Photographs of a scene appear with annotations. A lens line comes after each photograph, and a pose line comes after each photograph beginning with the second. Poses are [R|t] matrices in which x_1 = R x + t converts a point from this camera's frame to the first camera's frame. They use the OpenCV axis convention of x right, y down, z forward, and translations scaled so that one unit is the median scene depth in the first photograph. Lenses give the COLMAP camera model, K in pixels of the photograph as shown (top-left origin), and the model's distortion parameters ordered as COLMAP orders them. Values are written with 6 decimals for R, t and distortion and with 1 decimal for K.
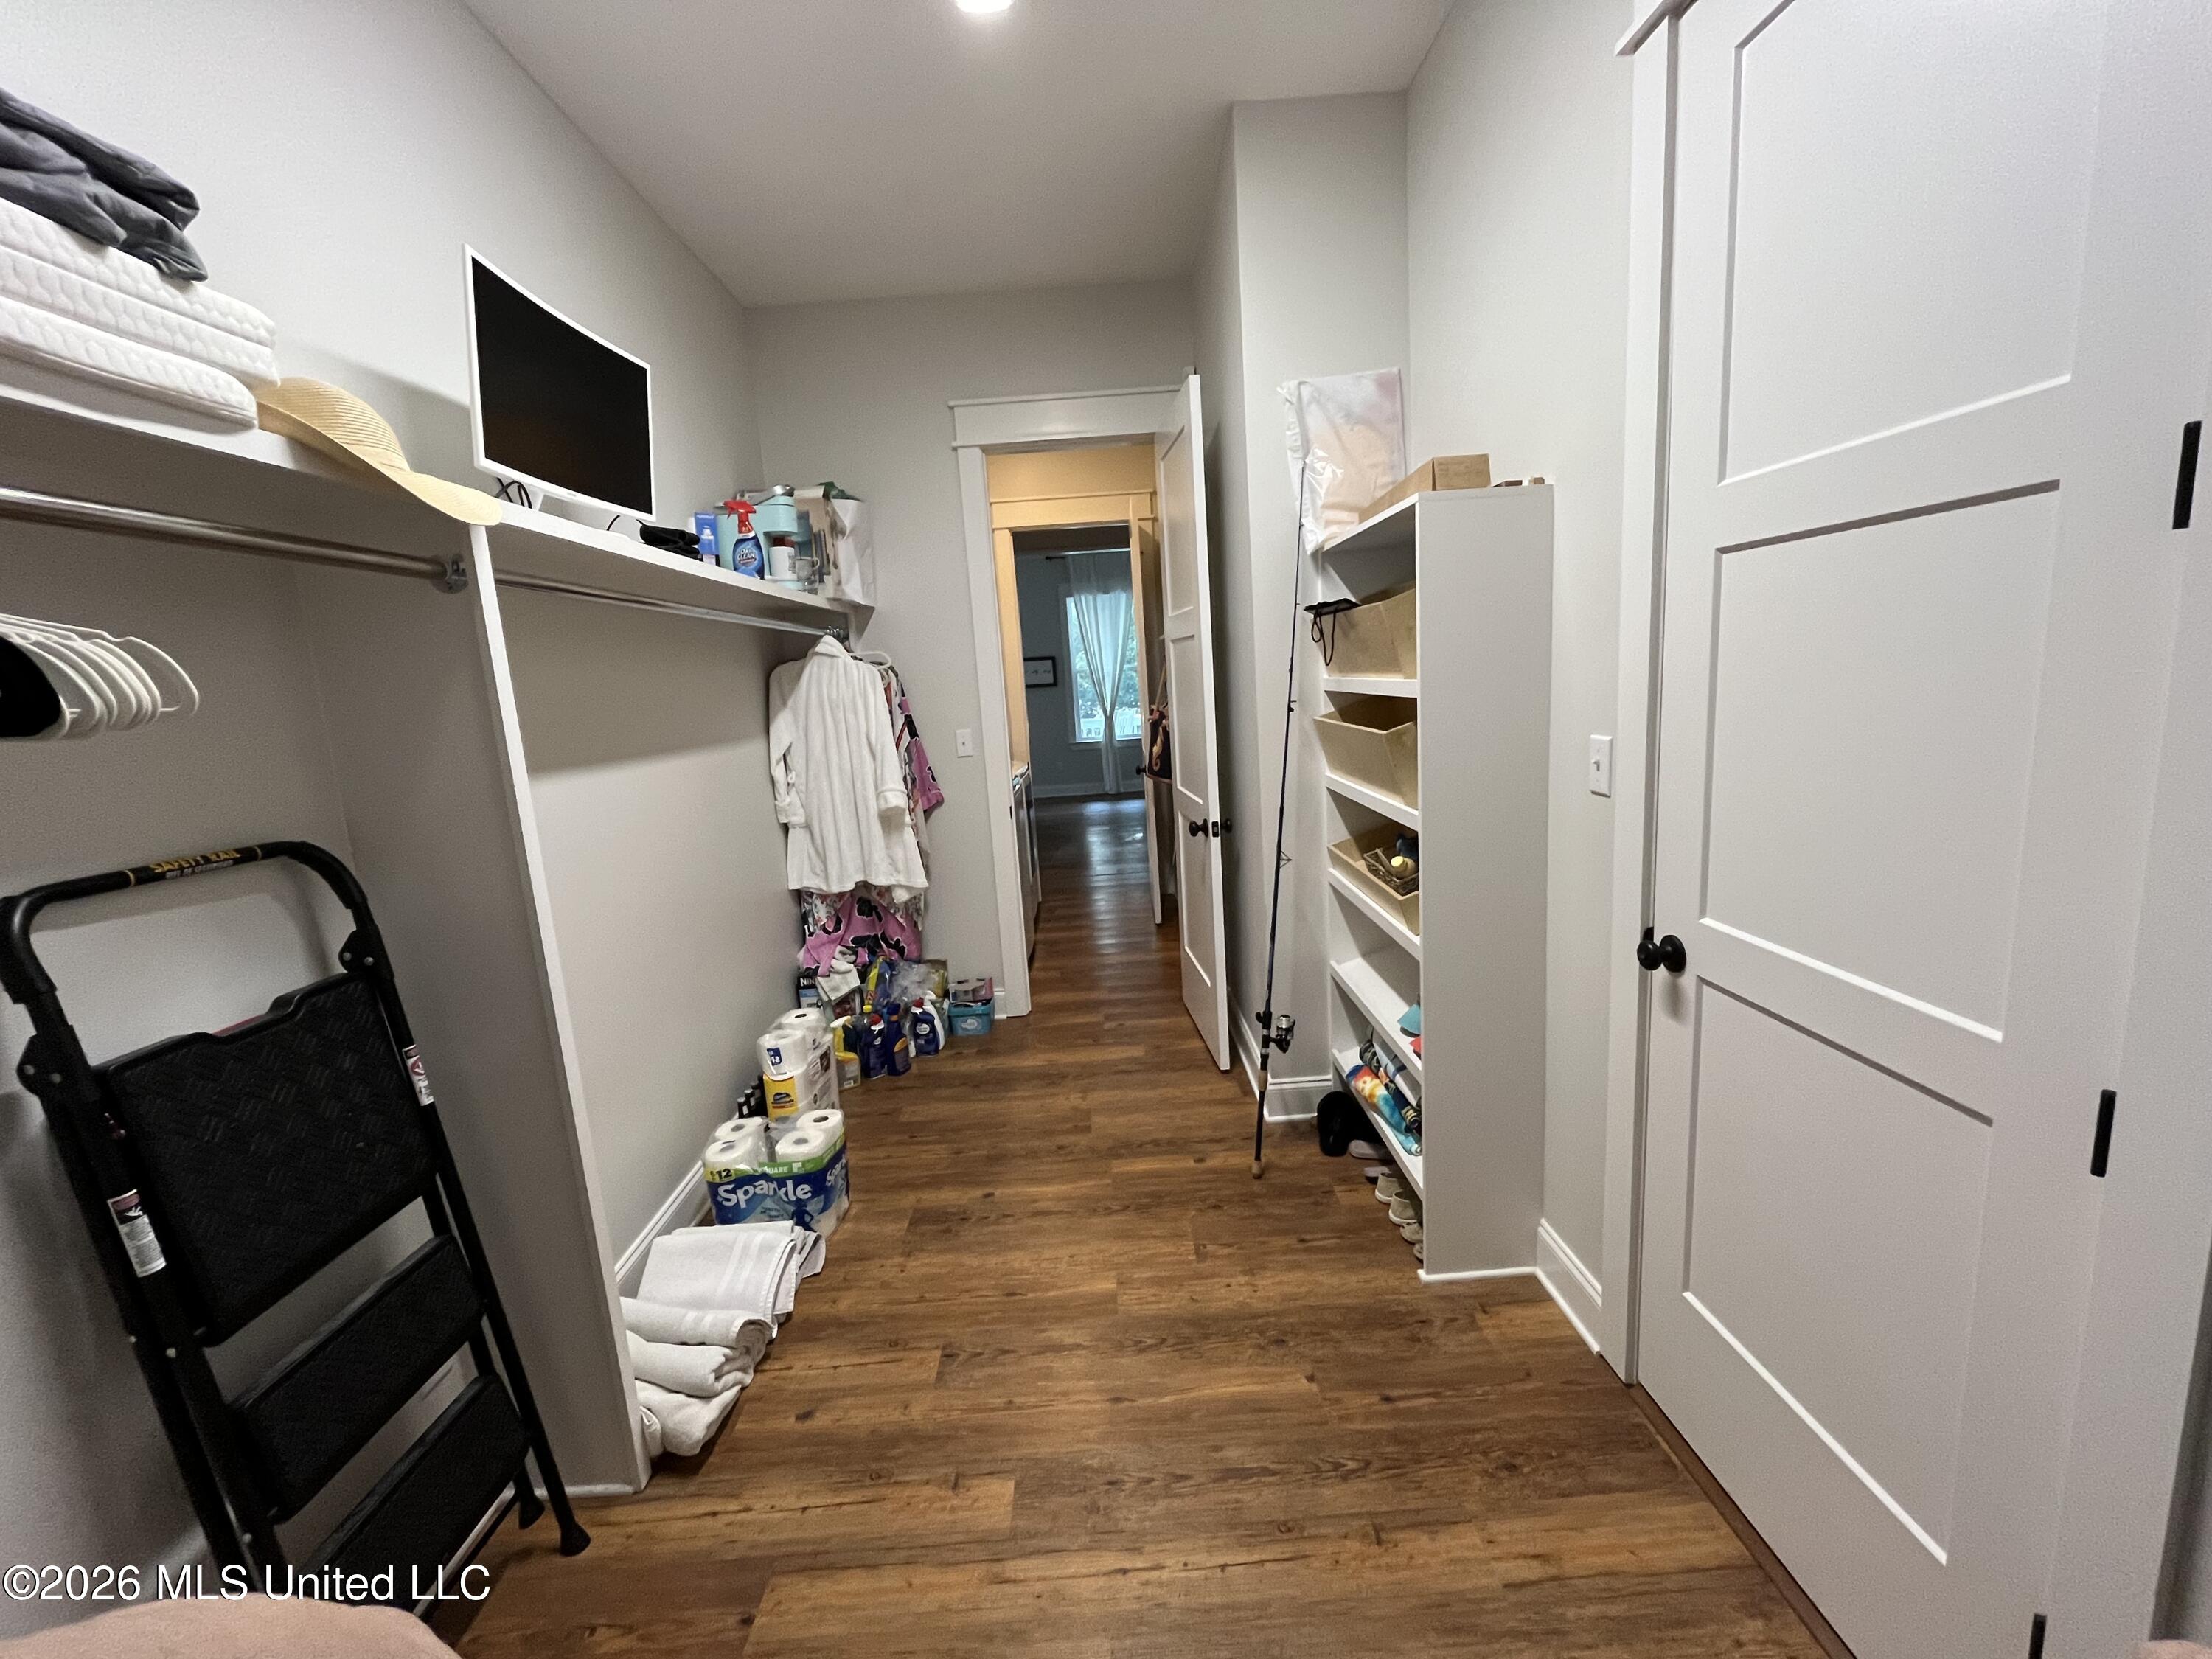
lens RADIAL K [[889.1, 0, 1106.0], [0, 889.1, 832.8], [0, 0, 1]] dist [-0.000656, -0.000033]
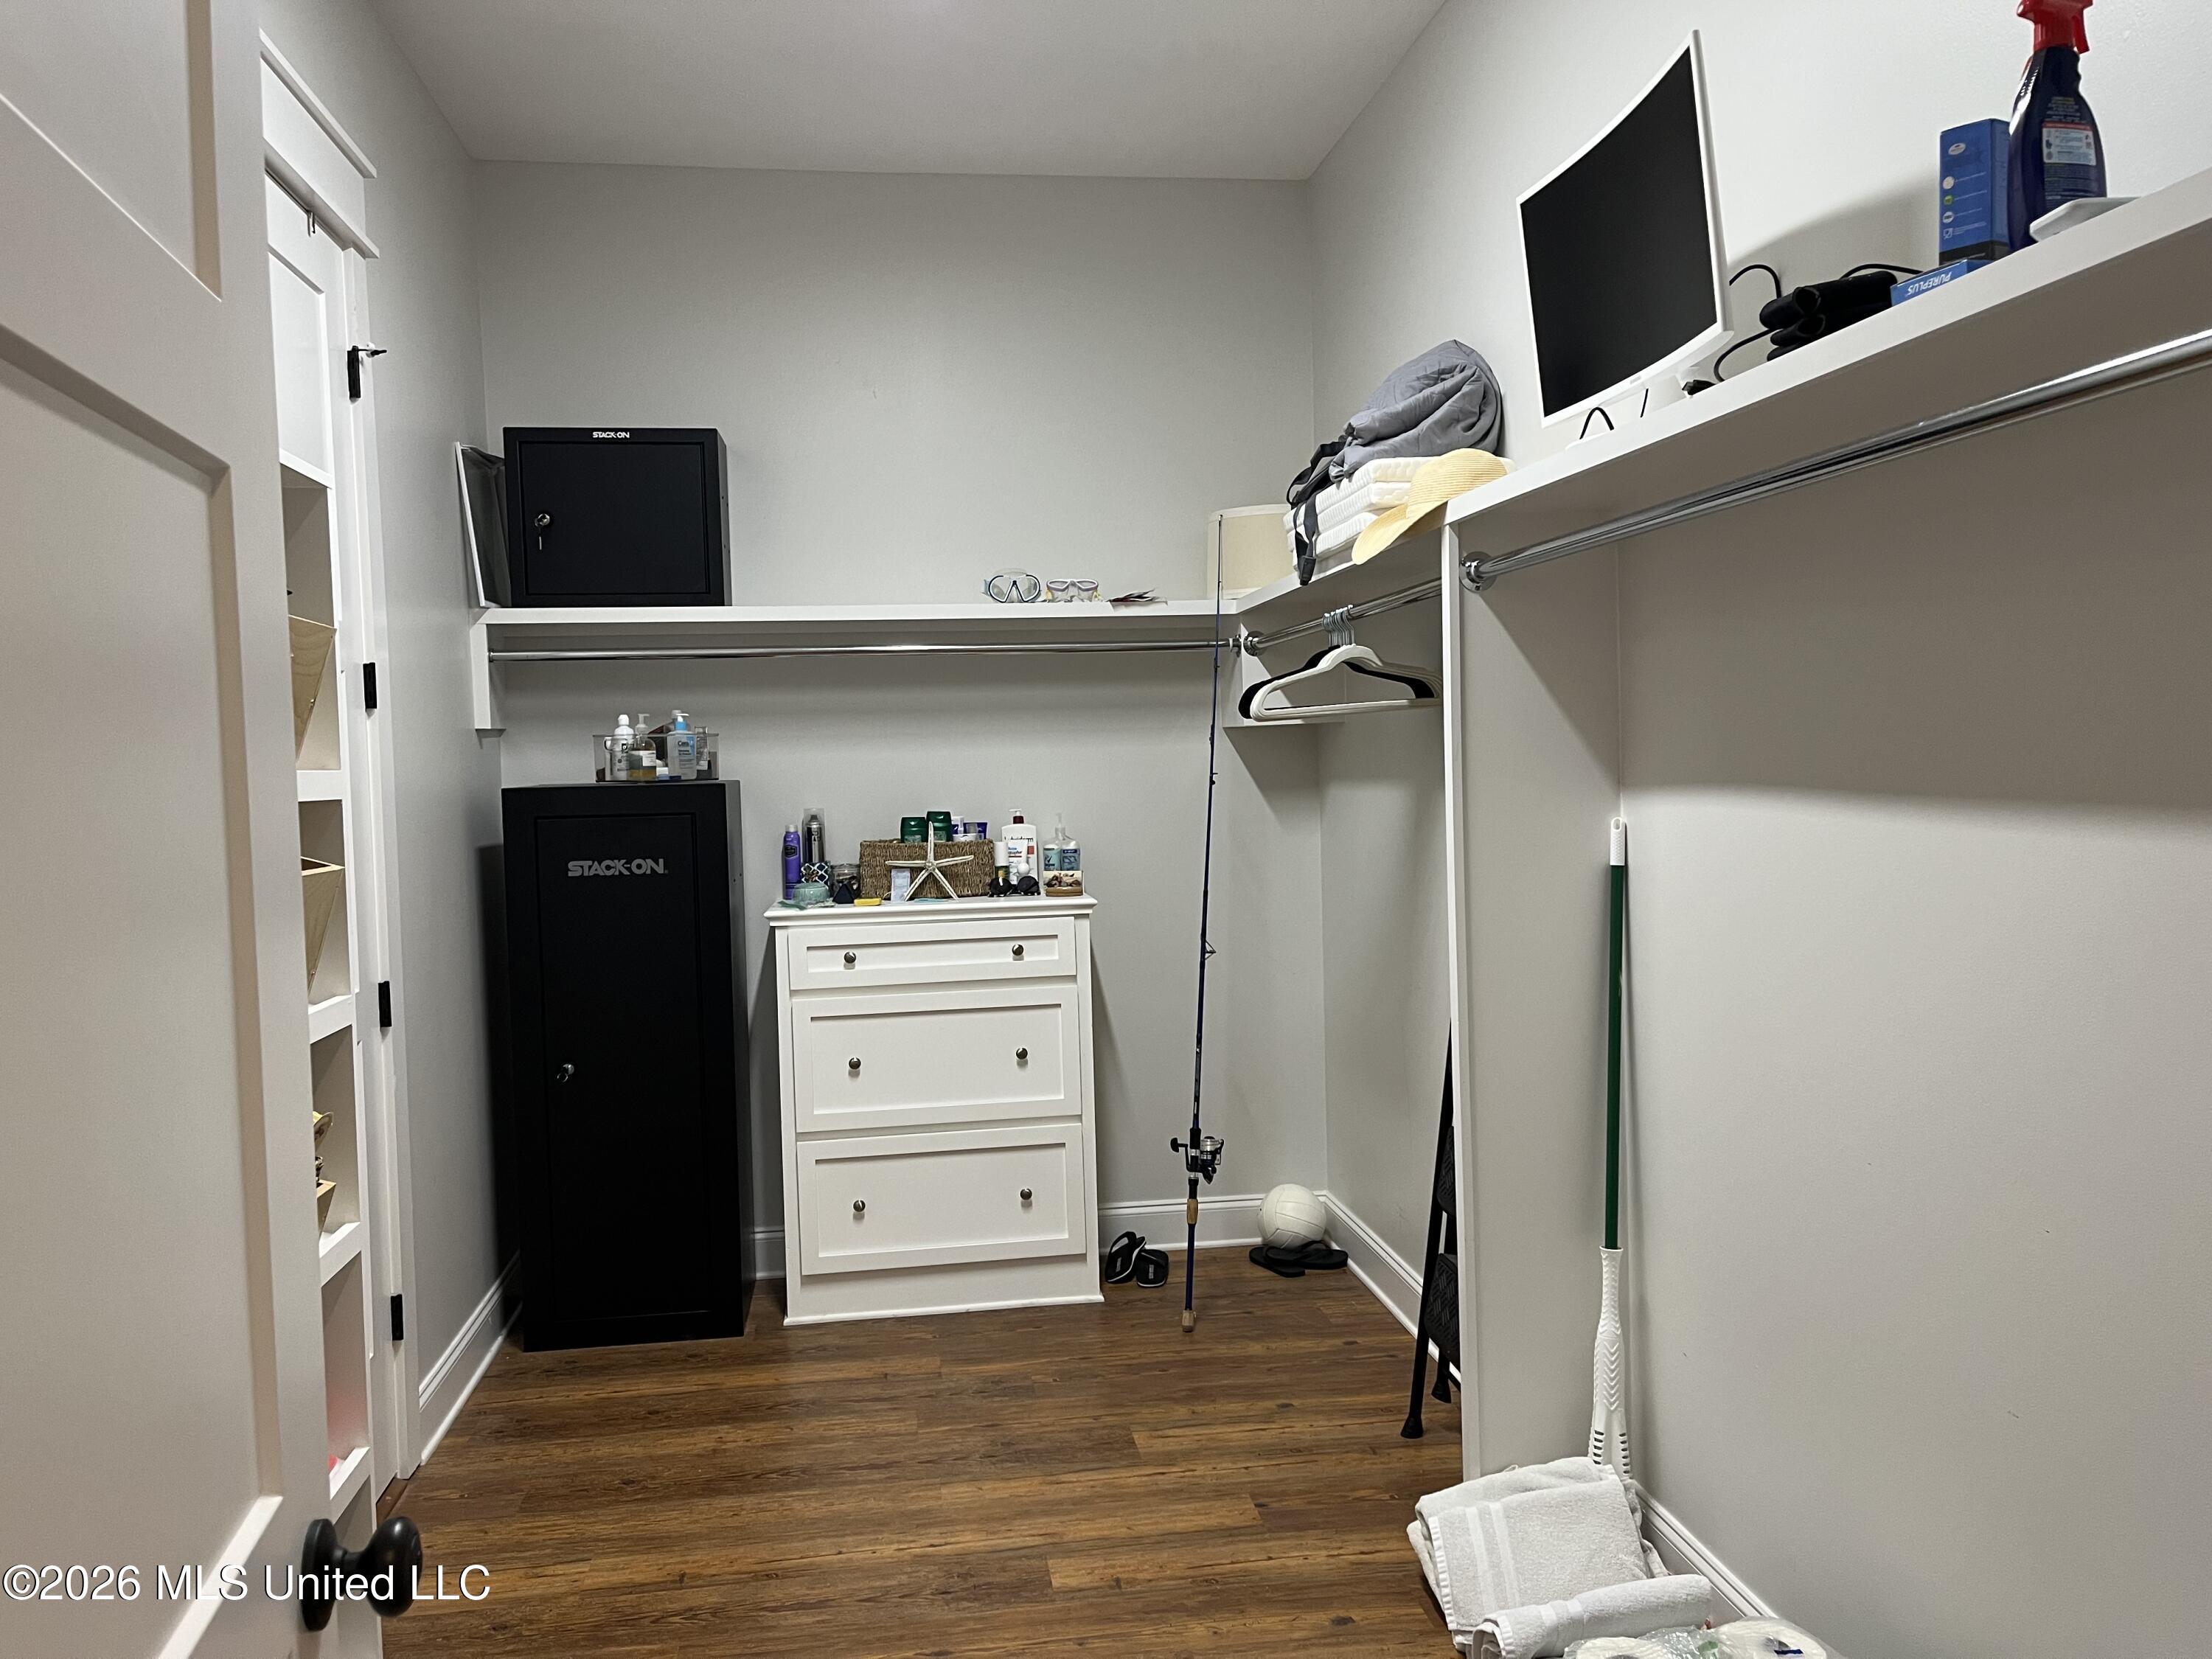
lens RADIAL K [[1676.5, 0, 1107.3], [0, 1676.5, 824.1], [0, 0, 1]] dist [0.008267, 0.002082]
pose [[-0.988196, 0.097054, -0.118533, -0.032165], [0.068782, 0.972436, 0.222796, -0.437408], [0.136889, 0.212013, -0.967632, 2.678424]]
